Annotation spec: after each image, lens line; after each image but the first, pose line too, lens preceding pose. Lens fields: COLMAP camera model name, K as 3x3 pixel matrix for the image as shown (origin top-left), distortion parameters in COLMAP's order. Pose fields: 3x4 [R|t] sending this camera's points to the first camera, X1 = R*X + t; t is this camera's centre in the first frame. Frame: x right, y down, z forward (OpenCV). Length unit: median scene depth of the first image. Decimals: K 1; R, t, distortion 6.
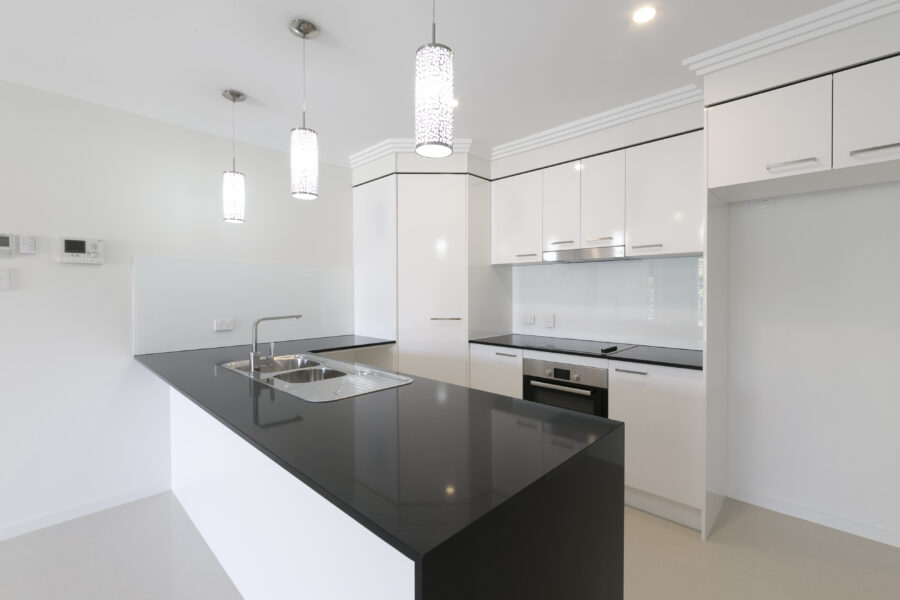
lens RADIAL K [[396.7, 0, 459.0], [0, 396.7, 299.2], [0, 0, 1]] dist [-0.011113, 0.000474]
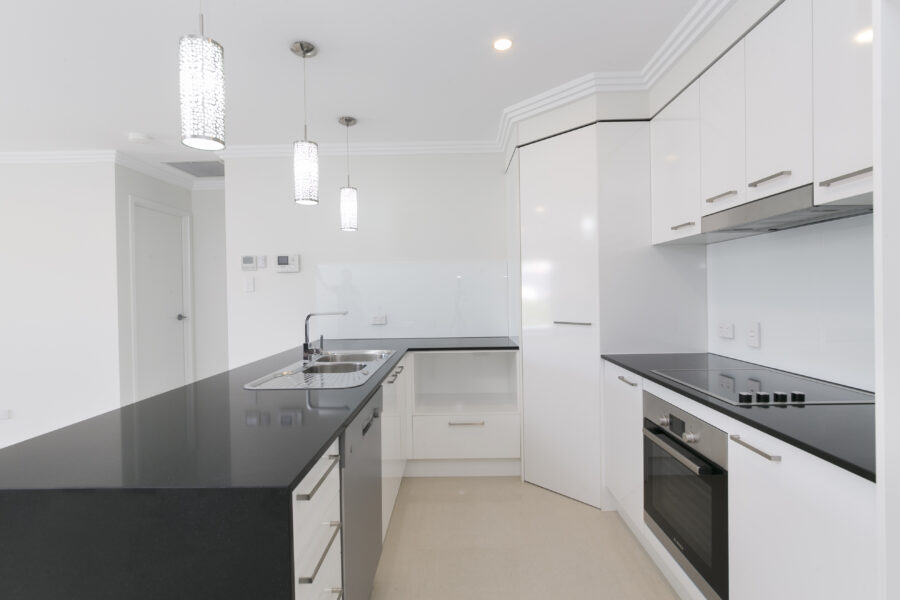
lens RADIAL K [[451.3, 0, 446.3], [0, 451.3, 291.7], [0, 0, 1]] dist [-0.001475, 0.000144]
pose [[0.654814, -0.008740, -0.755740, 0.610907], [0.001747, 0.999948, -0.010050, -0.002697], [0.755788, 0.005261, 0.654795, 0.350533]]
